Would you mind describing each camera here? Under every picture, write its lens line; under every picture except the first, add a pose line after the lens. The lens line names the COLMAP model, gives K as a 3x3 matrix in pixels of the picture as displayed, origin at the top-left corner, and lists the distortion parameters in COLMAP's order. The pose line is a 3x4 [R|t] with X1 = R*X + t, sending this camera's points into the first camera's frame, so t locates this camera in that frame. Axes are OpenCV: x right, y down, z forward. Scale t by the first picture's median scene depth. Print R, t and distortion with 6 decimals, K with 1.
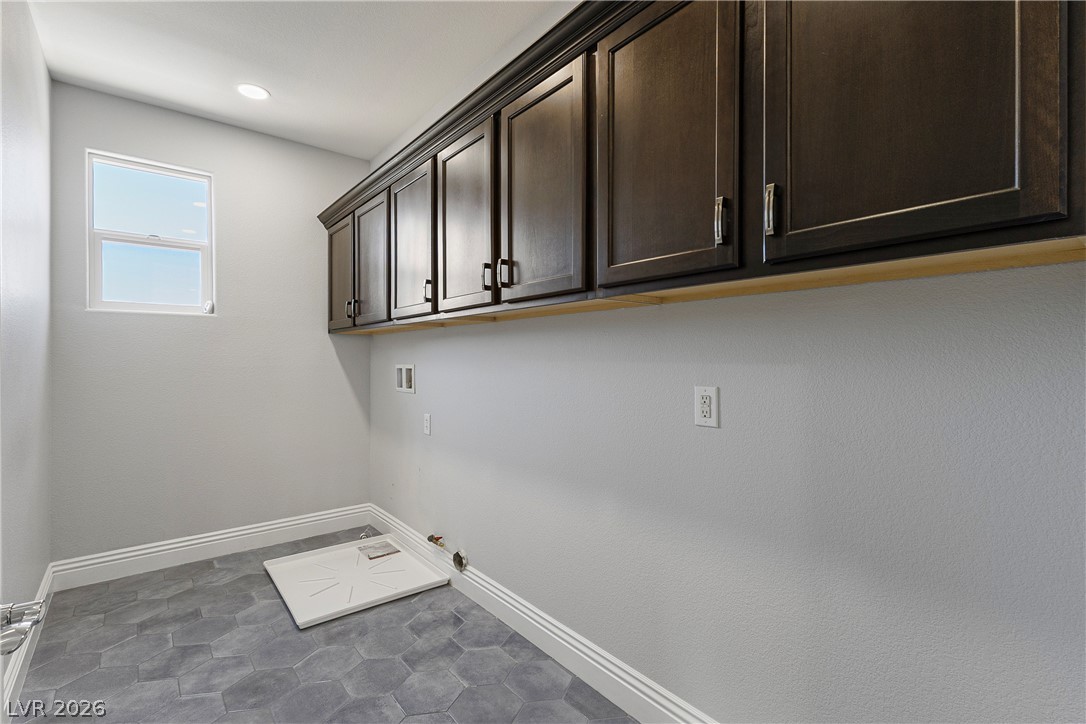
lens RADIAL K [[499.1, 0, 544.0], [0, 499.1, 360.0], [0, 0, 1]] dist [0.013925, -0.000402]
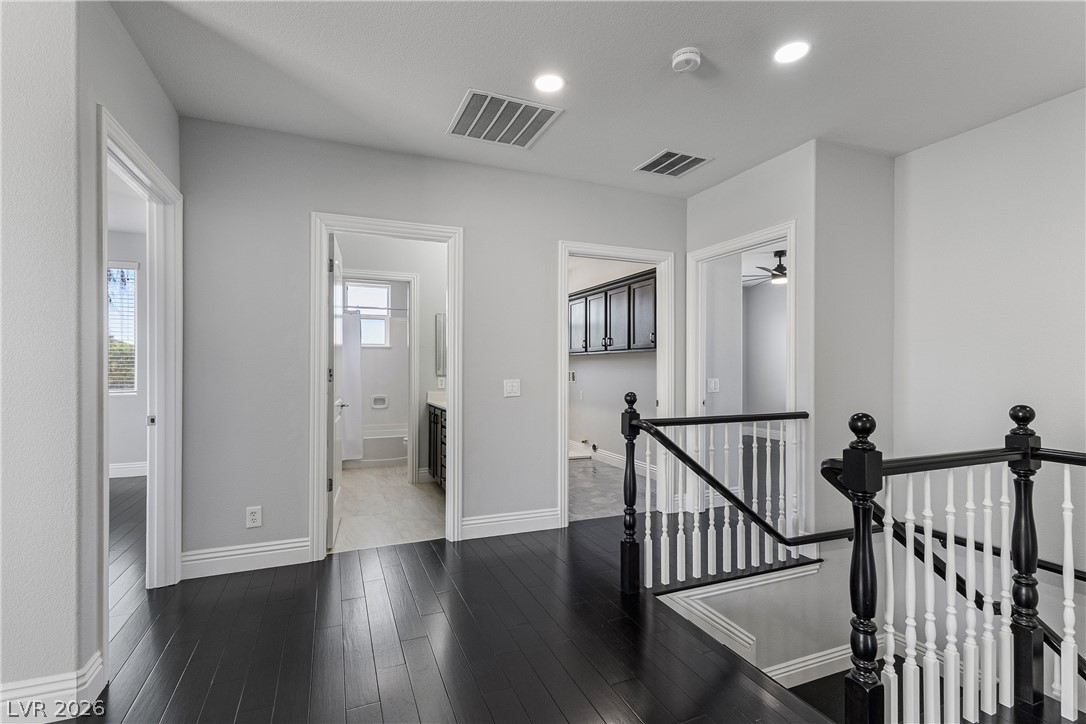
lens RADIAL K [[499.1, 0, 540.4], [0, 499.1, 367.0], [0, 0, 1]] dist [0.013925, -0.000402]
pose [[0.962090, -0.000137, -0.272733, 0.310996], [-0.002176, 0.999964, -0.008177, 0.016341], [0.272724, 0.008461, 0.962055, -1.832166]]
